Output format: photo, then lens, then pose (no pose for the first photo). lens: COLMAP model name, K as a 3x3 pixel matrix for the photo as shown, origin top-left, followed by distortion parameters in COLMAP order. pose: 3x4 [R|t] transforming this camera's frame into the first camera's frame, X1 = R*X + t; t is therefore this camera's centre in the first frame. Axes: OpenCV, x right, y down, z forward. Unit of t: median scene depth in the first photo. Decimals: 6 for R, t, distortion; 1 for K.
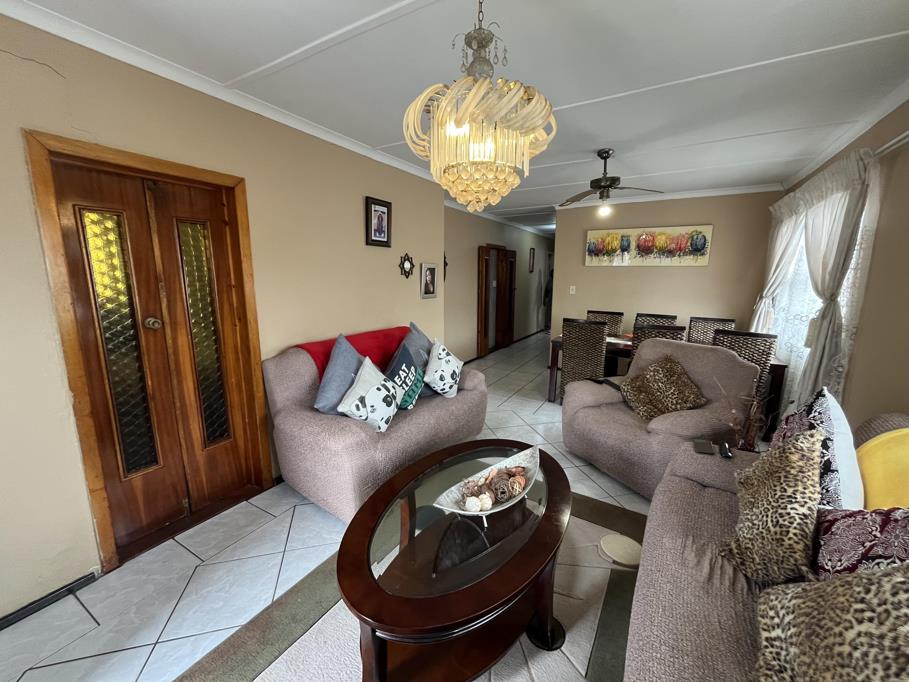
lens RADIAL K [[367.3, 0, 453.6], [0, 367.3, 342.9], [0, 0, 1]] dist [-0.000568, -0.000158]
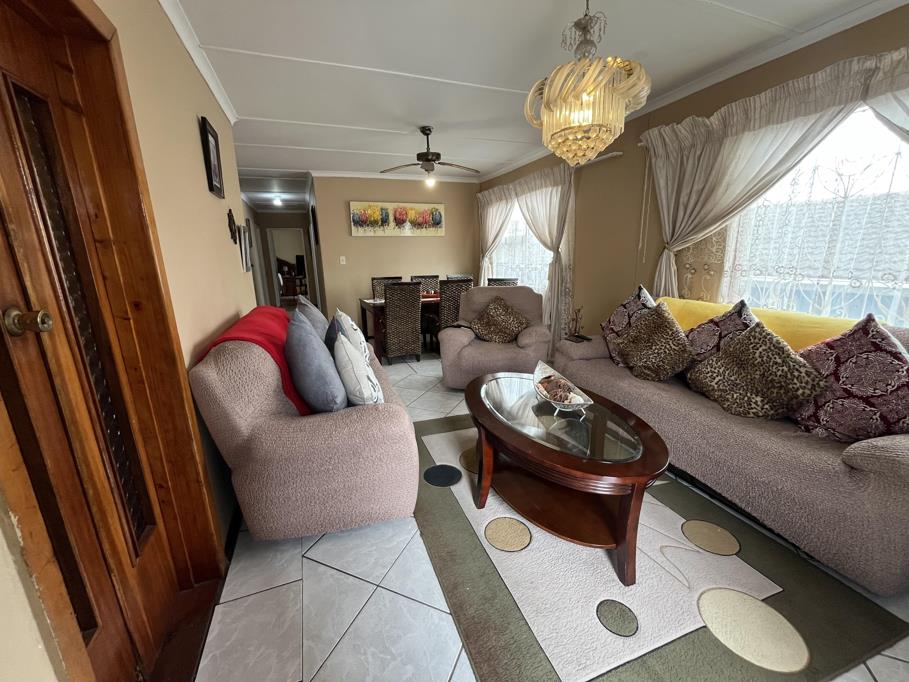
lens RADIAL K [[367.3, 0, 452.6], [0, 367.3, 340.9], [0, 0, 1]] dist [-0.000568, -0.000158]
pose [[0.624213, -0.205007, 0.753877, -0.465925], [0.172000, 0.977343, 0.123360, -0.000266], [-0.762086, 0.052664, 0.645331, 0.199914]]
